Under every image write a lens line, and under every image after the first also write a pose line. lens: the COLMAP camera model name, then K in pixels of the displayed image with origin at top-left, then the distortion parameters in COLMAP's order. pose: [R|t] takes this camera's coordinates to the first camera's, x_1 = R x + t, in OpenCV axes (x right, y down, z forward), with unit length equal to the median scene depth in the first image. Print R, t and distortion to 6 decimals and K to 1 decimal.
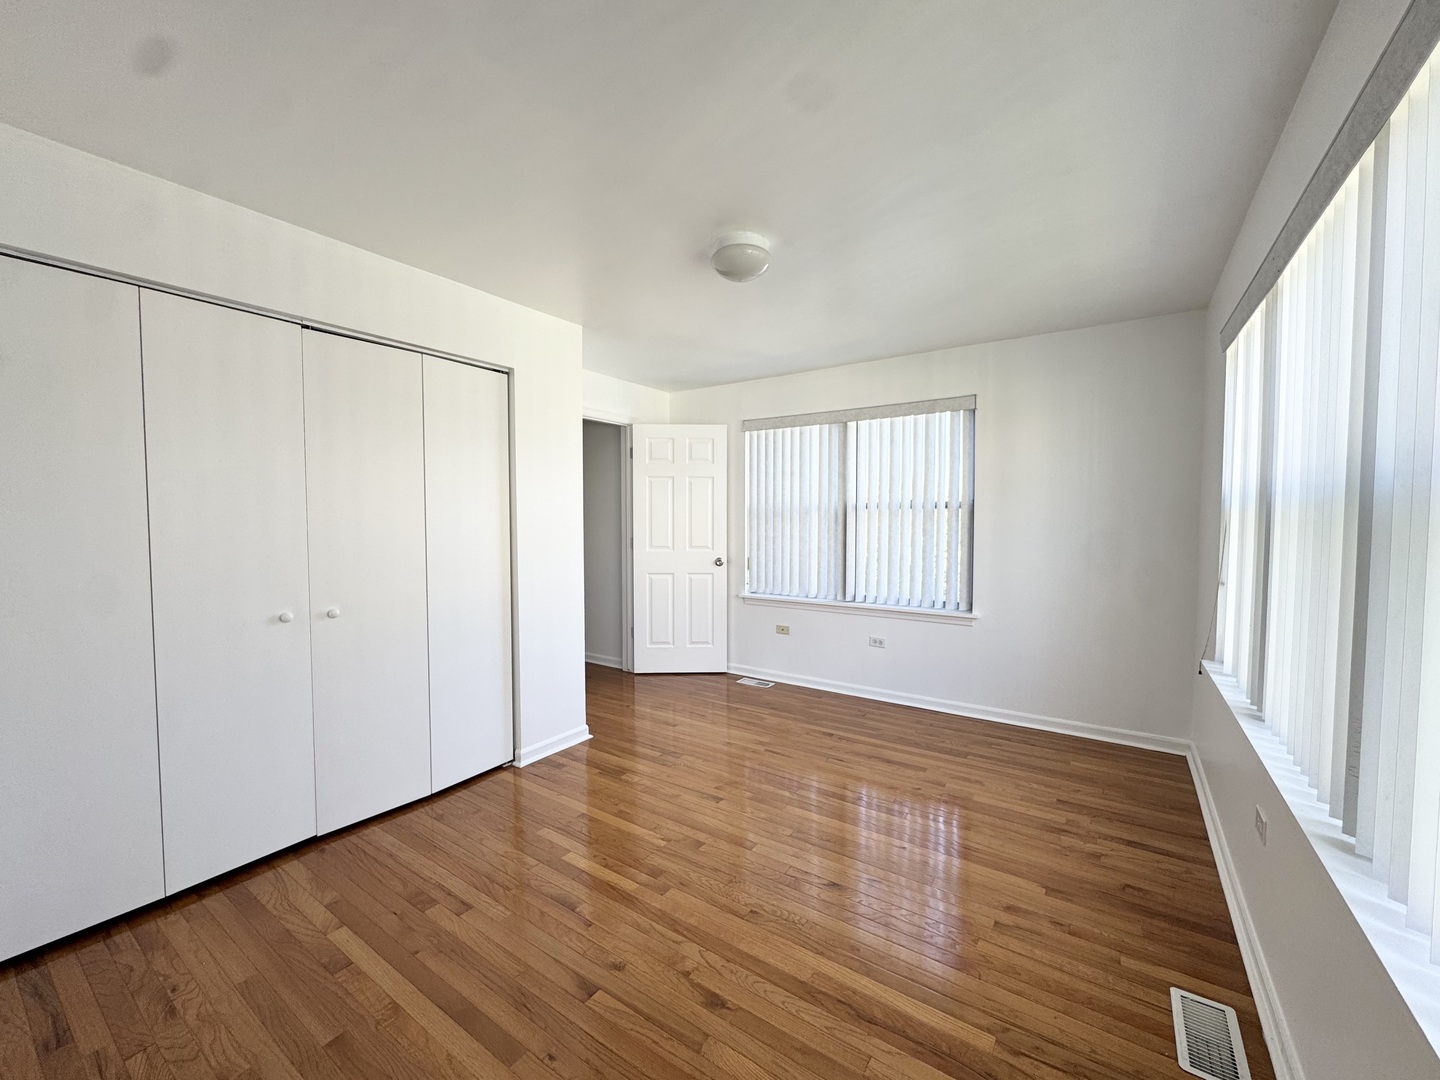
lens RADIAL K [[574.9, 0, 725.7], [0, 574.9, 541.5], [0, 0, 1]] dist [-0.002271, 0.001025]
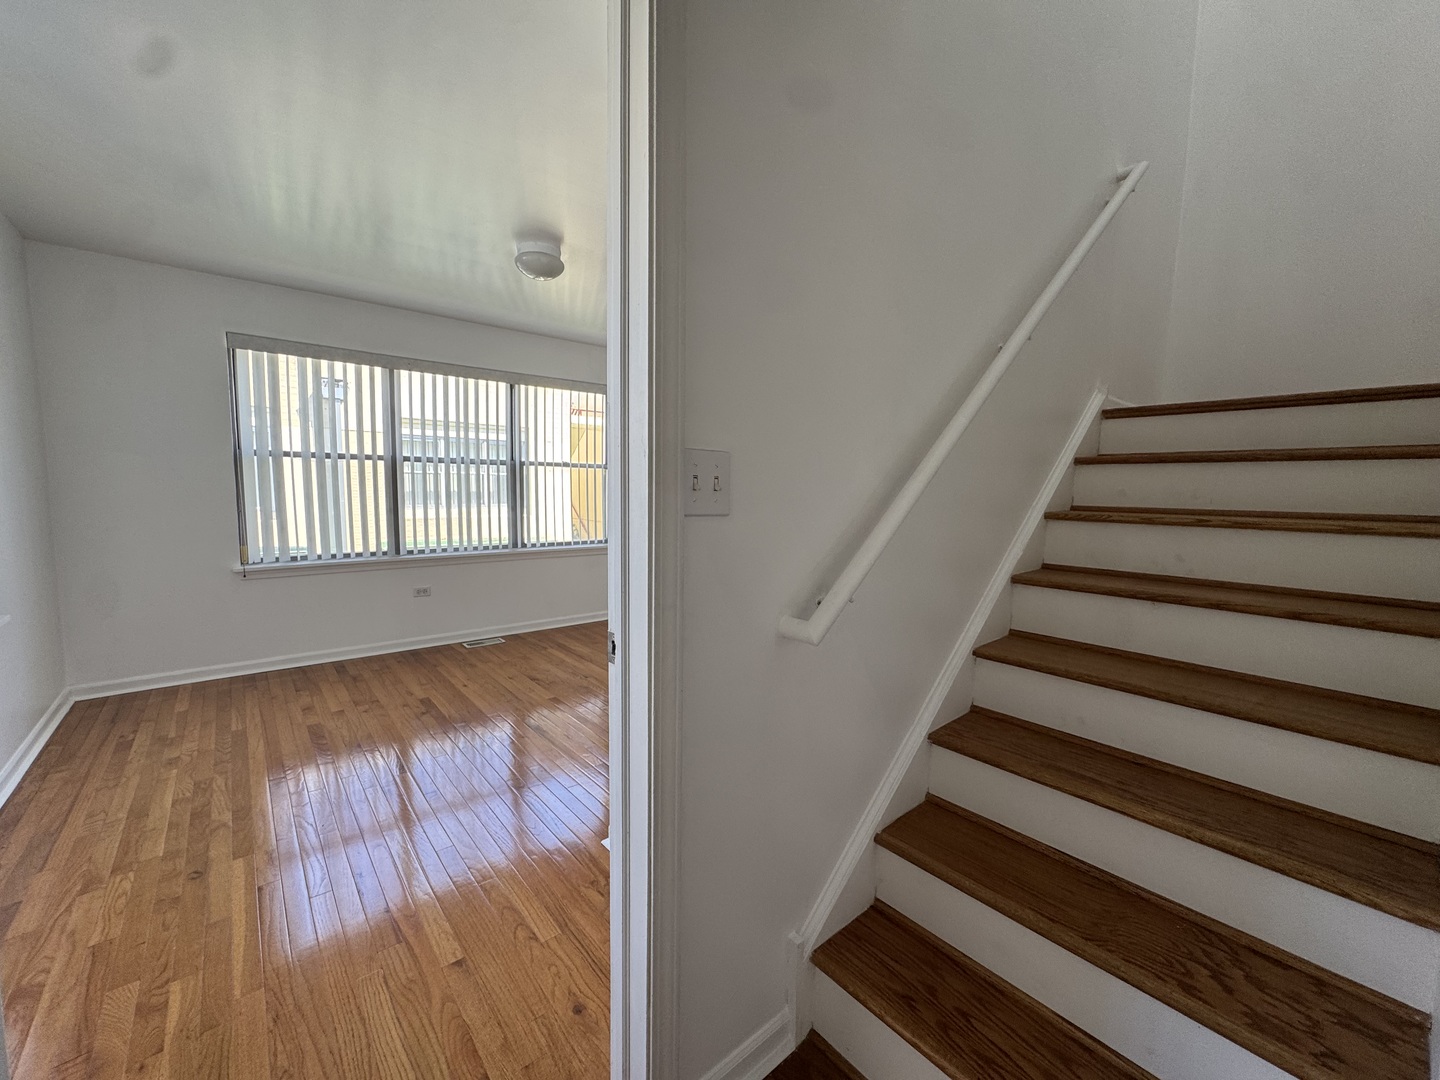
lens RADIAL K [[574.9, 0, 715.9], [0, 574.9, 540.5], [0, 0, 1]] dist [-0.002271, 0.001025]
pose [[-0.962299, -0.039106, 0.269168, -0.686494], [-0.003478, 0.991299, 0.131587, -0.050105], [-0.271972, 0.125690, -0.954061, 2.101643]]
